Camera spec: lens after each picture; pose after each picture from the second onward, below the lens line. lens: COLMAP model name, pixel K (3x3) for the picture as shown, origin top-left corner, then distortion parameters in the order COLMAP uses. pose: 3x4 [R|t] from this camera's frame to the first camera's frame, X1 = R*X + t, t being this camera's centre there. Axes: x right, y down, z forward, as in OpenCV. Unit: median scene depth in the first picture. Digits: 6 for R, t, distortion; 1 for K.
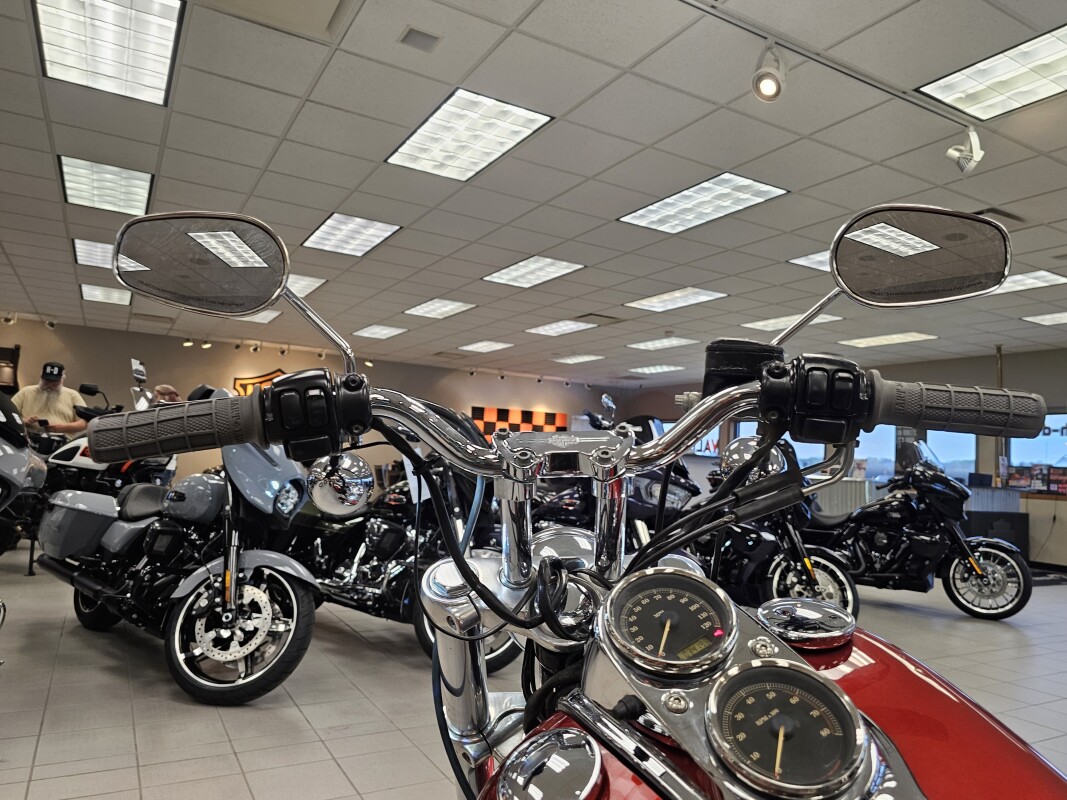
lens RADIAL K [[728.9, 0, 520.5], [0, 728.9, 427.1], [0, 0, 1]] dist [0.029961, -0.028109]
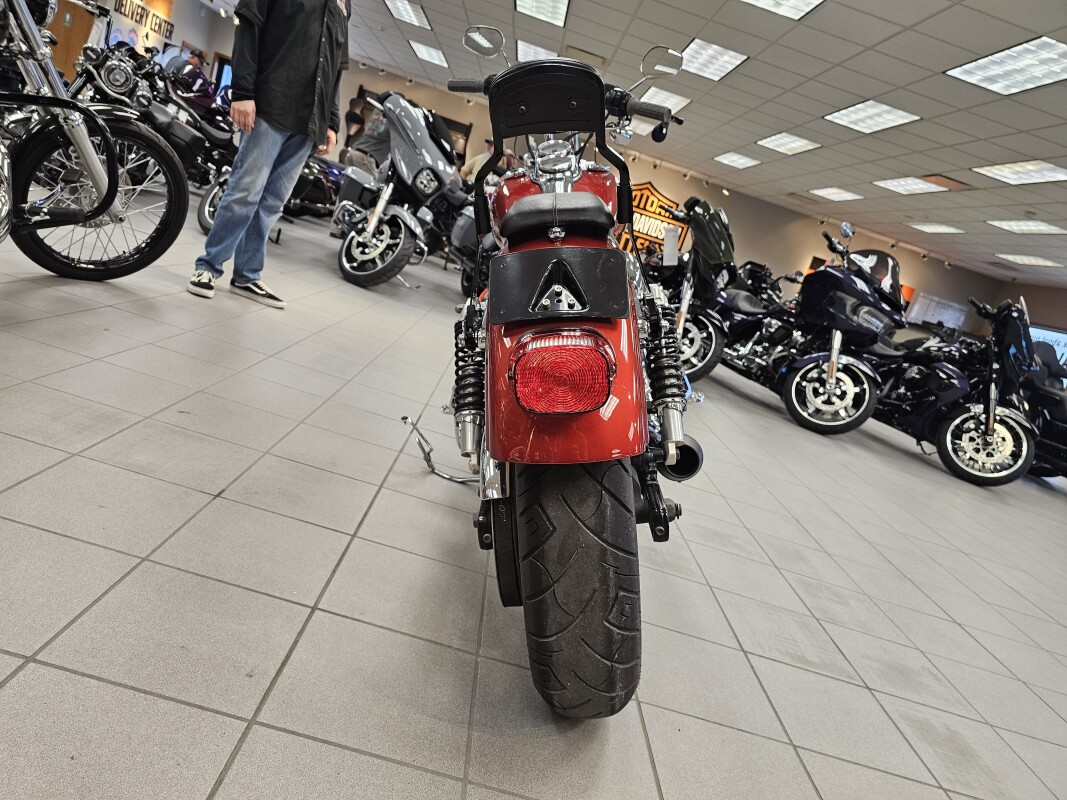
lens RADIAL K [[728.9, 0, 538.3], [0, 728.9, 447.5], [0, 0, 1]] dist [0.029961, -0.028109]
pose [[0.854088, 0.329984, -0.402049, 0.328613], [-0.233016, 0.933823, 0.271437, 0.104887], [0.465012, -0.138147, 0.874459, -0.406823]]
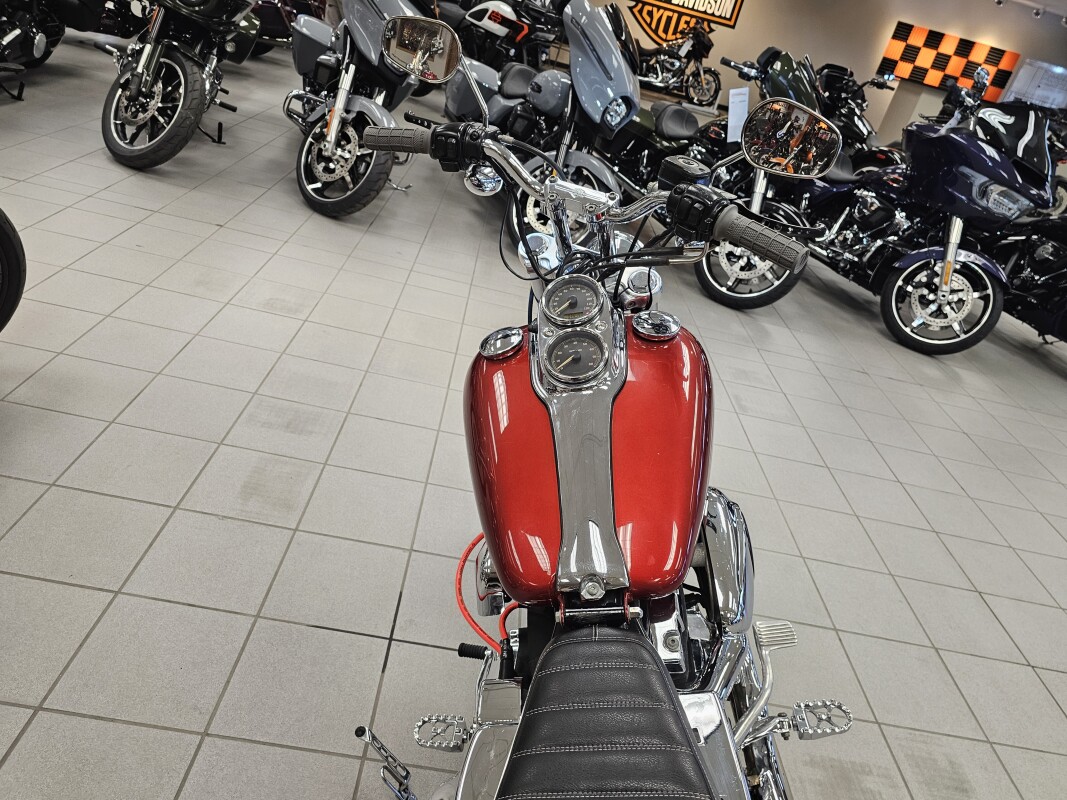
lens RADIAL K [[728.9, 0, 554.0], [0, 728.9, 416.6], [0, 0, 1]] dist [0.029961, -0.028109]
pose [[0.862861, 0.379020, -0.334387, 0.142365], [-0.164788, 0.836380, 0.522794, -0.075589], [0.477824, -0.395995, 0.784138, -0.125032]]
